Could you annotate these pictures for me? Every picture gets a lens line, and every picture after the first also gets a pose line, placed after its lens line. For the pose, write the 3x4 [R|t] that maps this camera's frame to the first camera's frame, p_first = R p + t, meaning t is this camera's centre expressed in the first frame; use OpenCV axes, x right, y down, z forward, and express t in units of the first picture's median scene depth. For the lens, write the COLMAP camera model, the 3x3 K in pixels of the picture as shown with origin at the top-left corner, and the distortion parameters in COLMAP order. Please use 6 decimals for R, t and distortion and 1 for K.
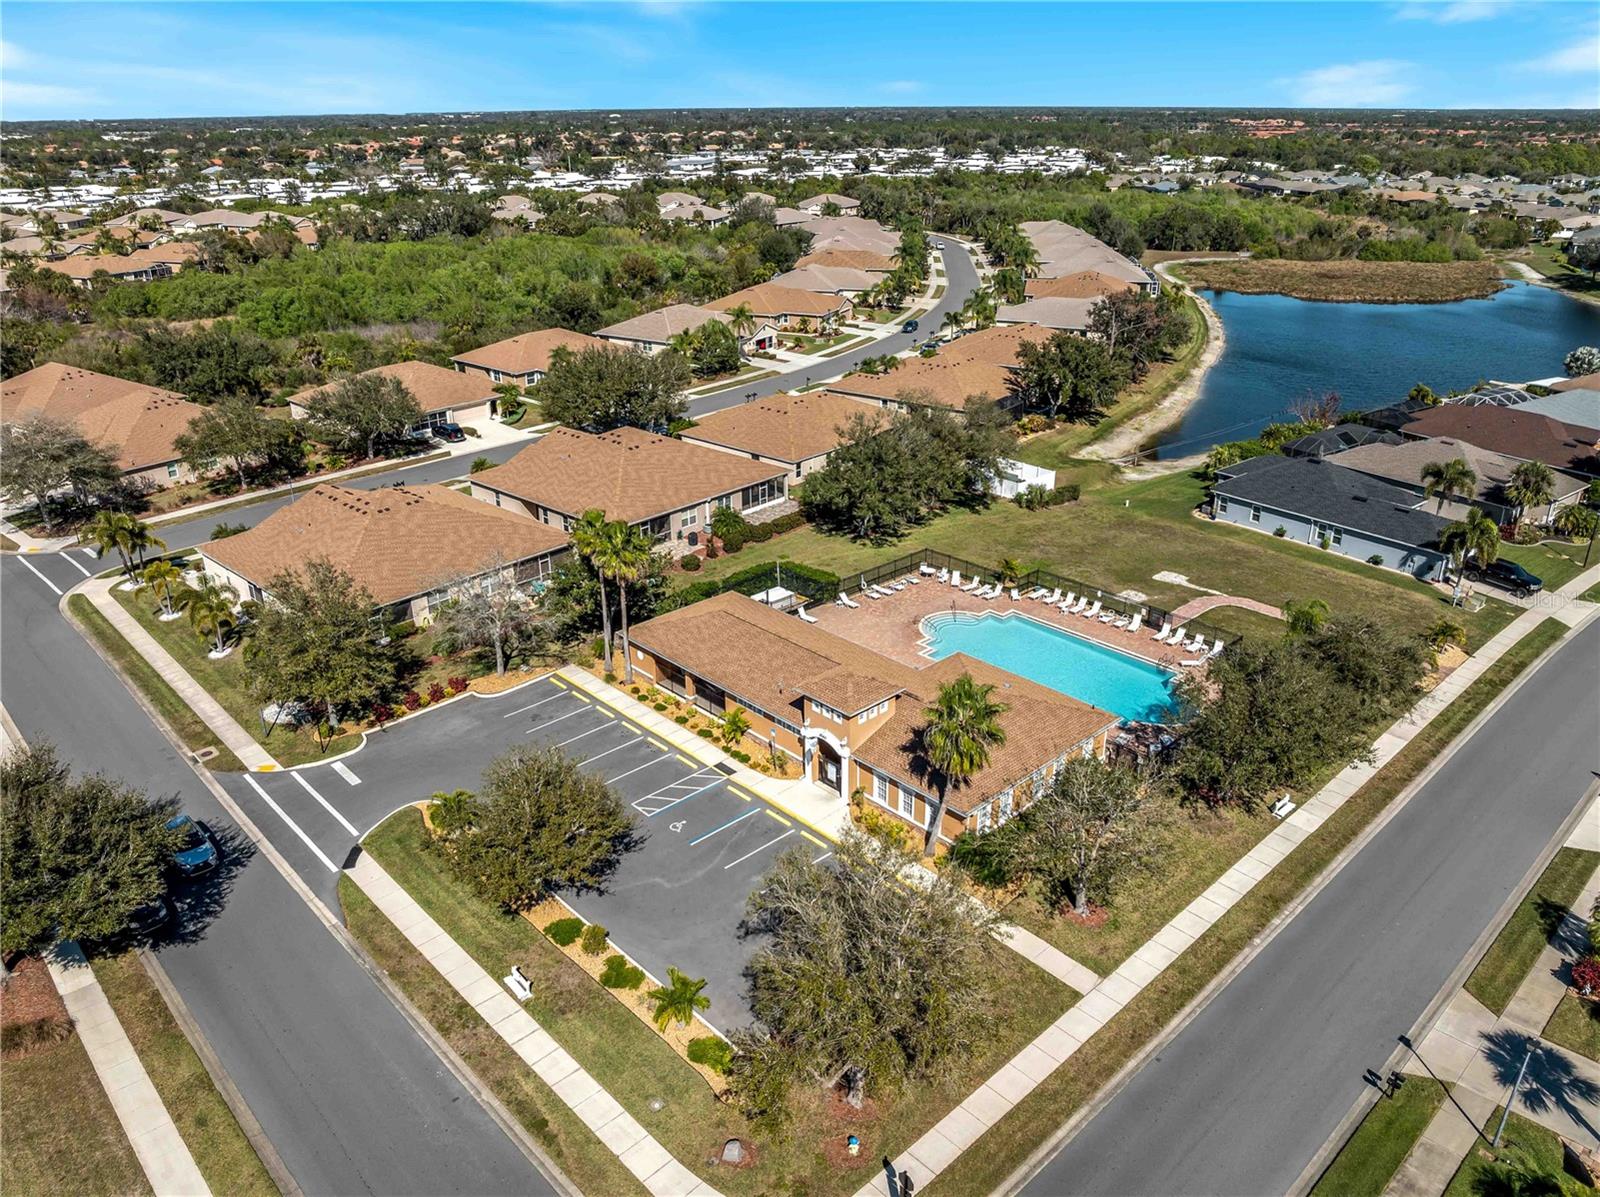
lens RADIAL K [[1134.2, 0, 800.0], [0, 1134.2, 598.5], [0, 0, 1]] dist [-0.036054, -0.004101]
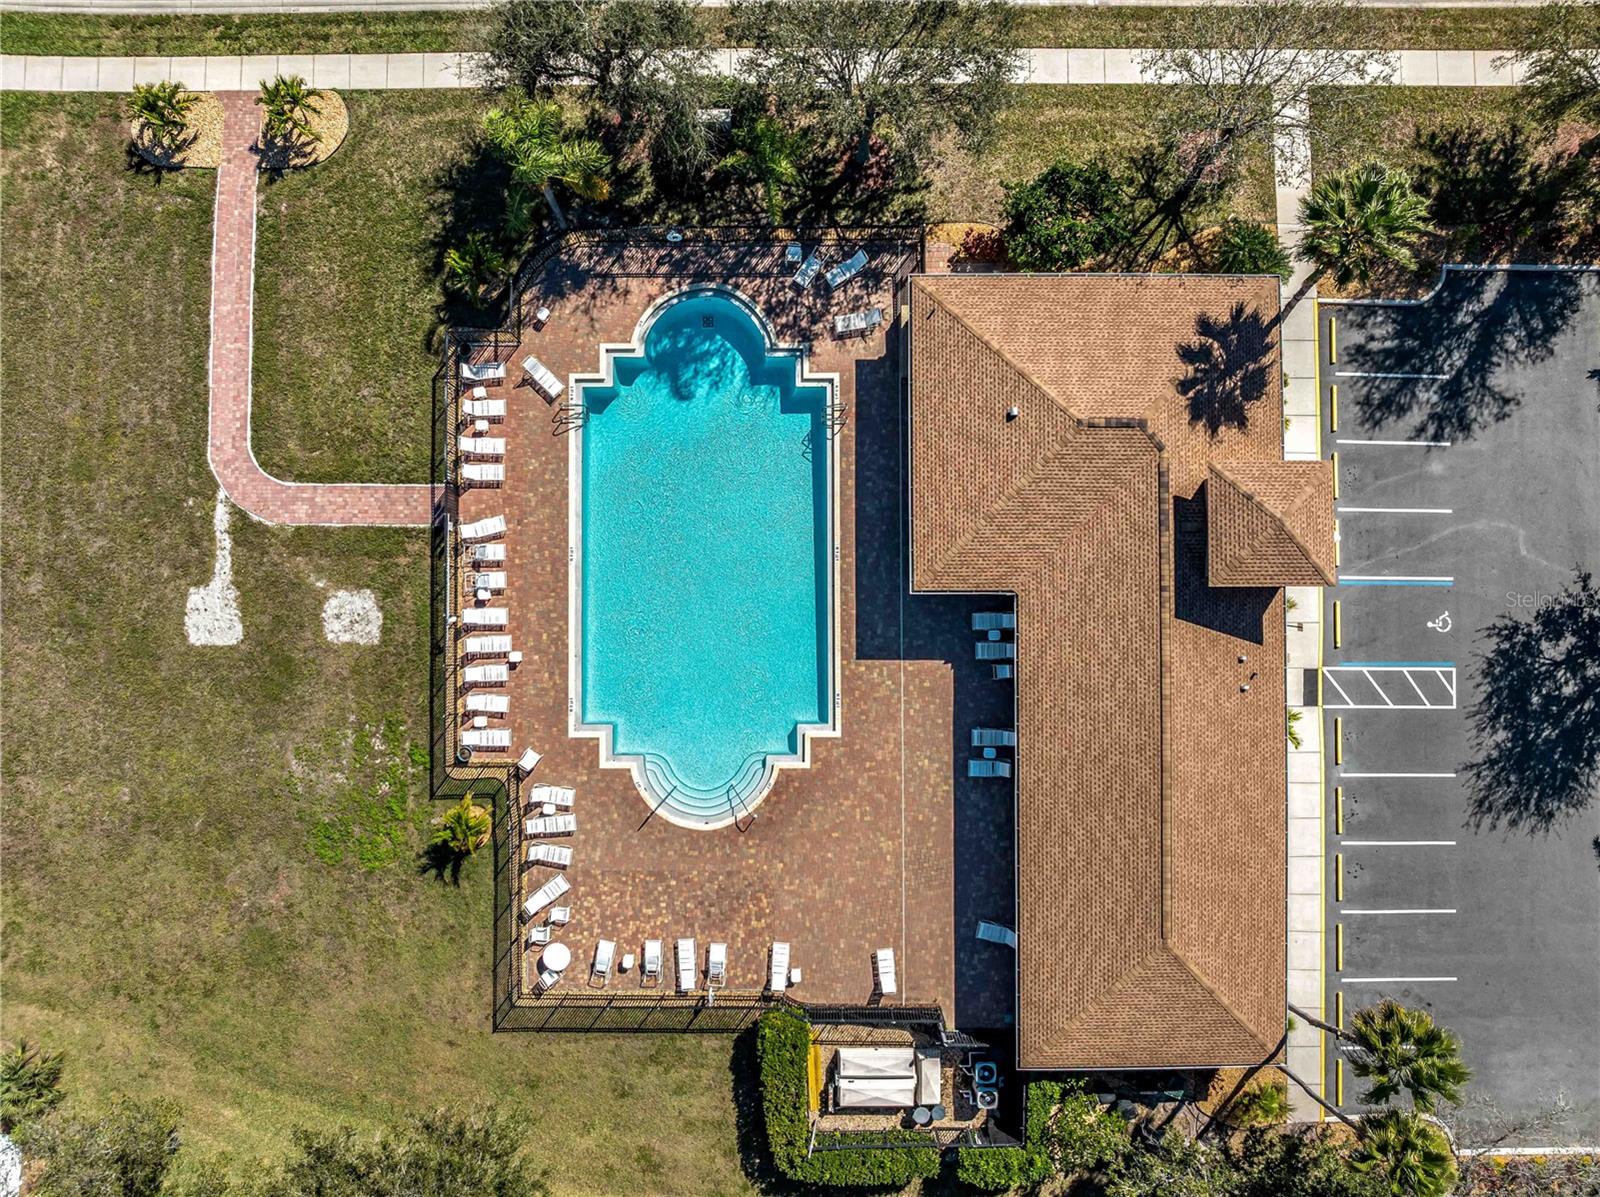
lens RADIAL K [[1134.2, 0, 800.0], [0, 1134.2, 598.5], [0, 0, 1]] dist [-0.036054, -0.004101]
pose [[-0.729454, -0.683634, 0.023268, 0.184069], [0.285555, -0.273432, 0.918528, -0.560606], [-0.621575, 0.676668, 0.394671, 0.889366]]
